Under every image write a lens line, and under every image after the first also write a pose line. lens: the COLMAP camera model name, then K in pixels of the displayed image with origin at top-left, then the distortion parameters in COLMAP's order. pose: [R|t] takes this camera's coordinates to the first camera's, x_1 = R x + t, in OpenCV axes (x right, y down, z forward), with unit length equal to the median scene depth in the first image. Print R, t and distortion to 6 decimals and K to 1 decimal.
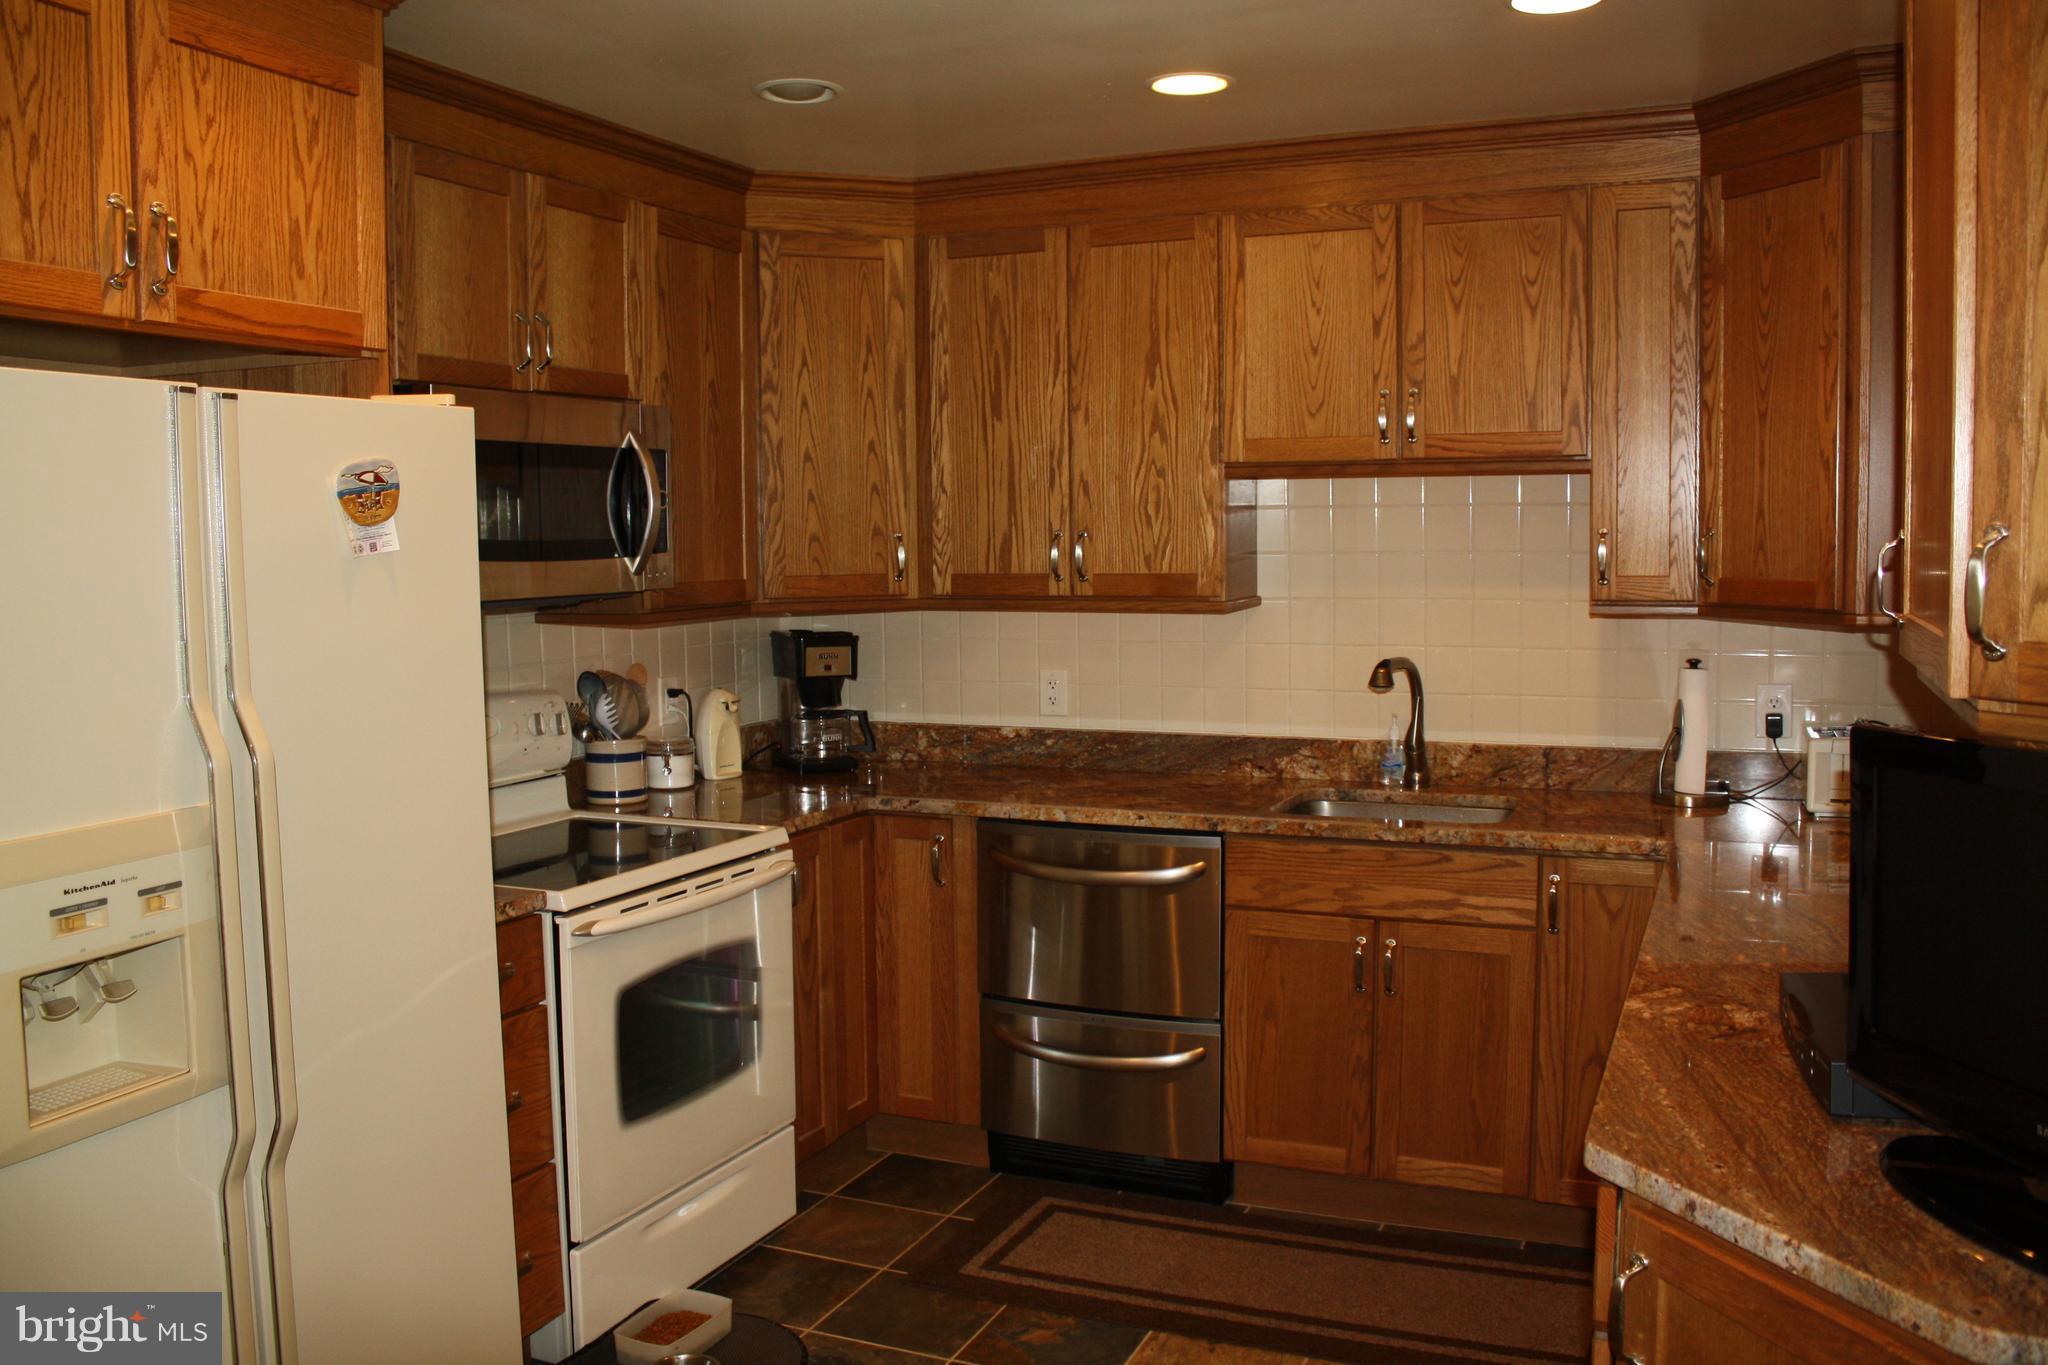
lens RADIAL K [[1708.3, 0, 1028.5], [0, 1708.3, 671.4], [0, 0, 1]] dist [-0.173115, 0.178587]
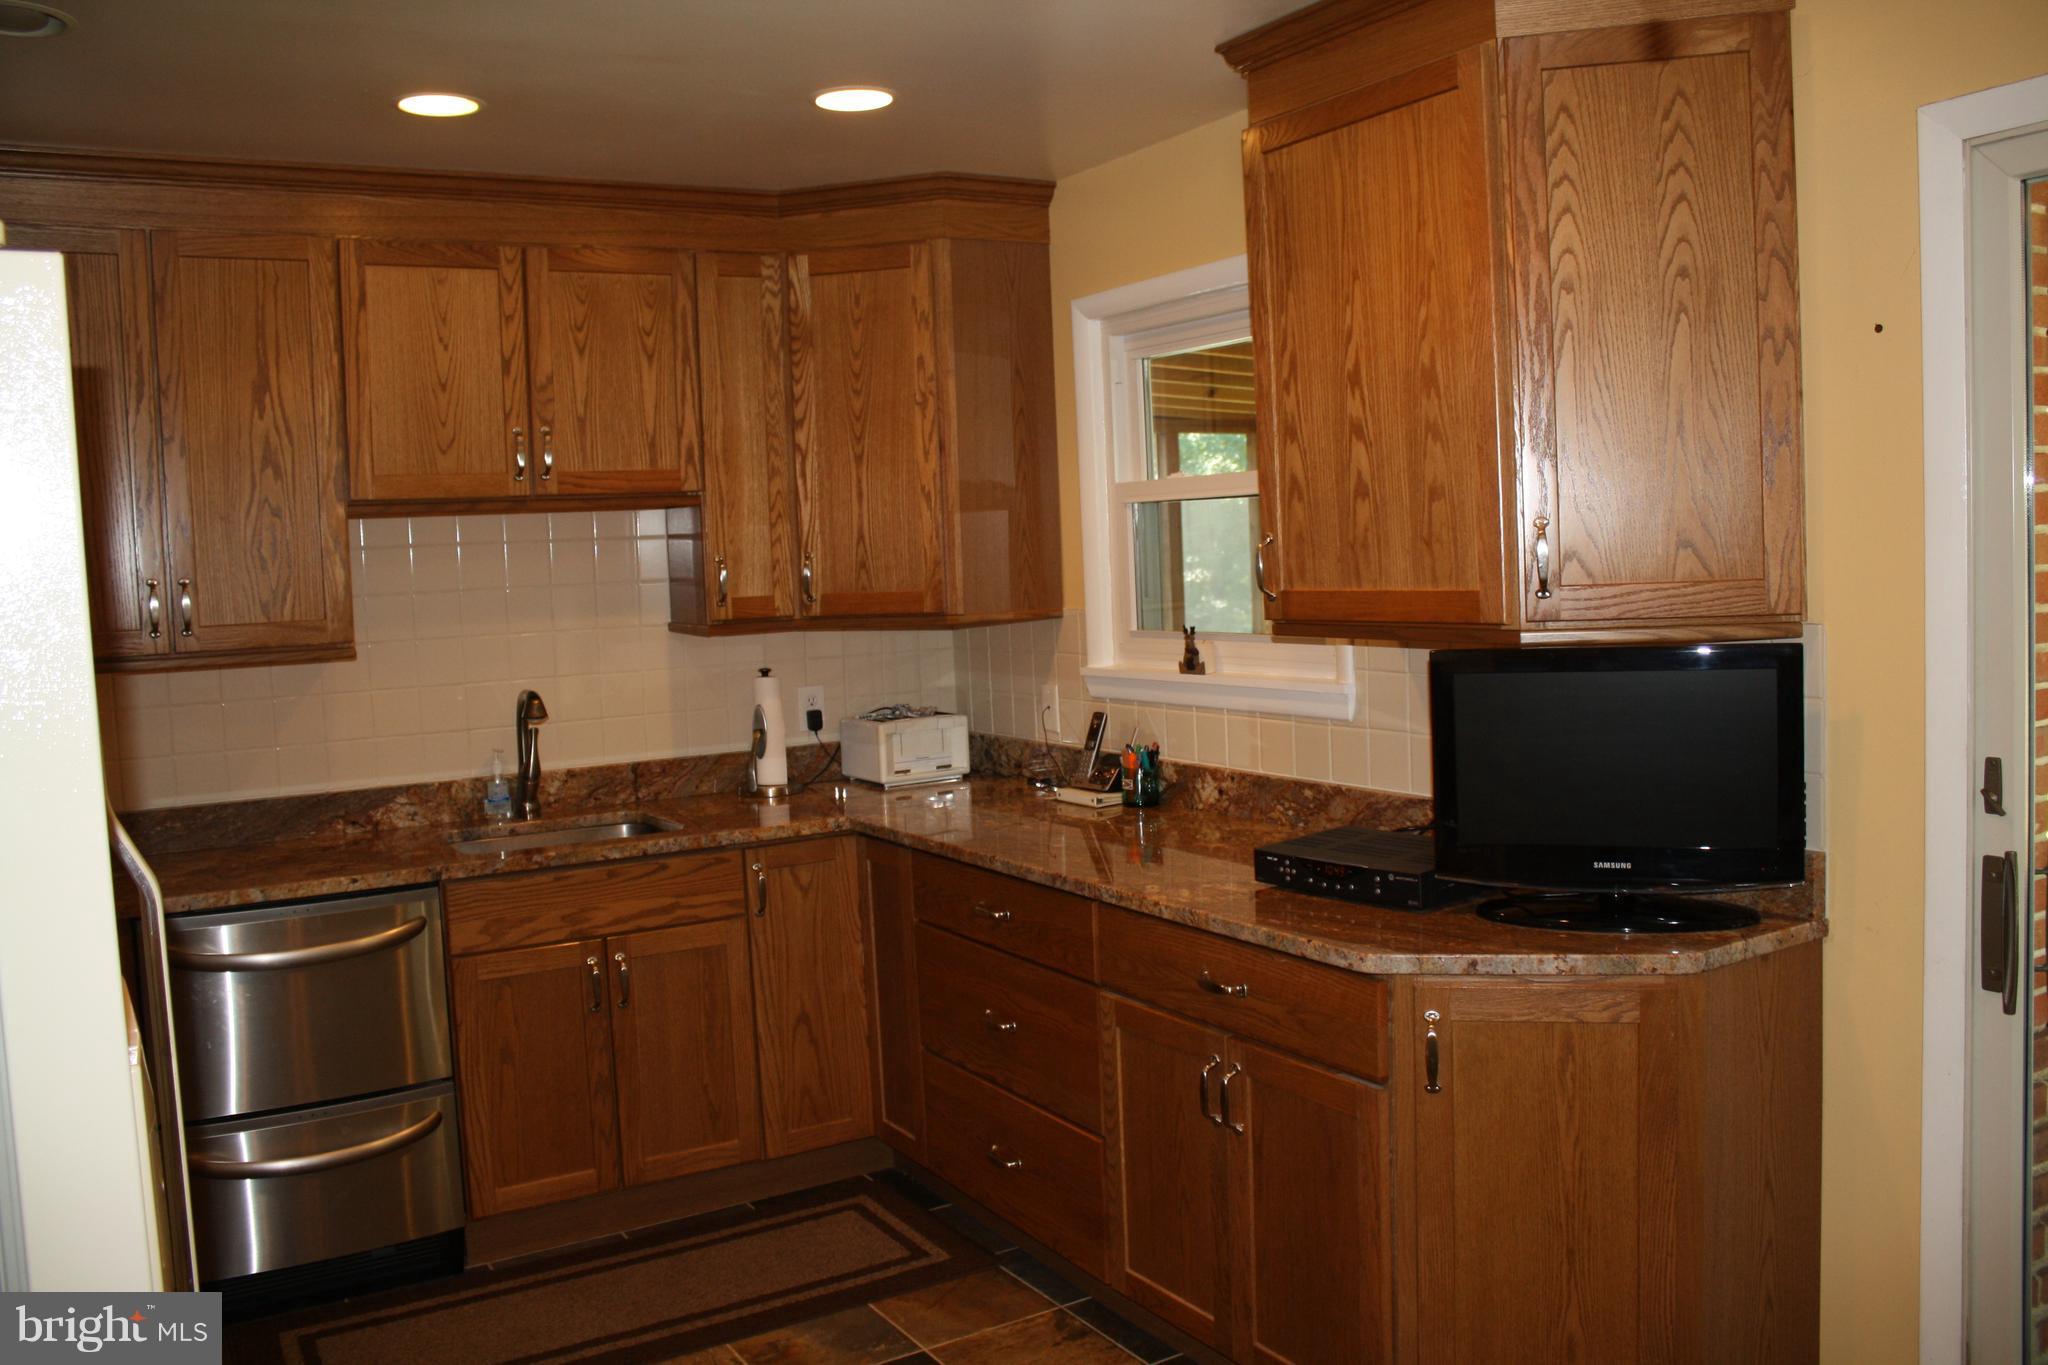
lens RADIAL K [[1708.3, 0, 1028.5], [0, 1708.3, 671.4], [0, 0, 1]] dist [-0.173115, 0.178587]
pose [[0.581932, -0.069536, 0.810259, -0.446361], [0.098776, 0.995005, 0.014449, -0.004370], [-0.807216, 0.071626, 0.585894, 0.166922]]
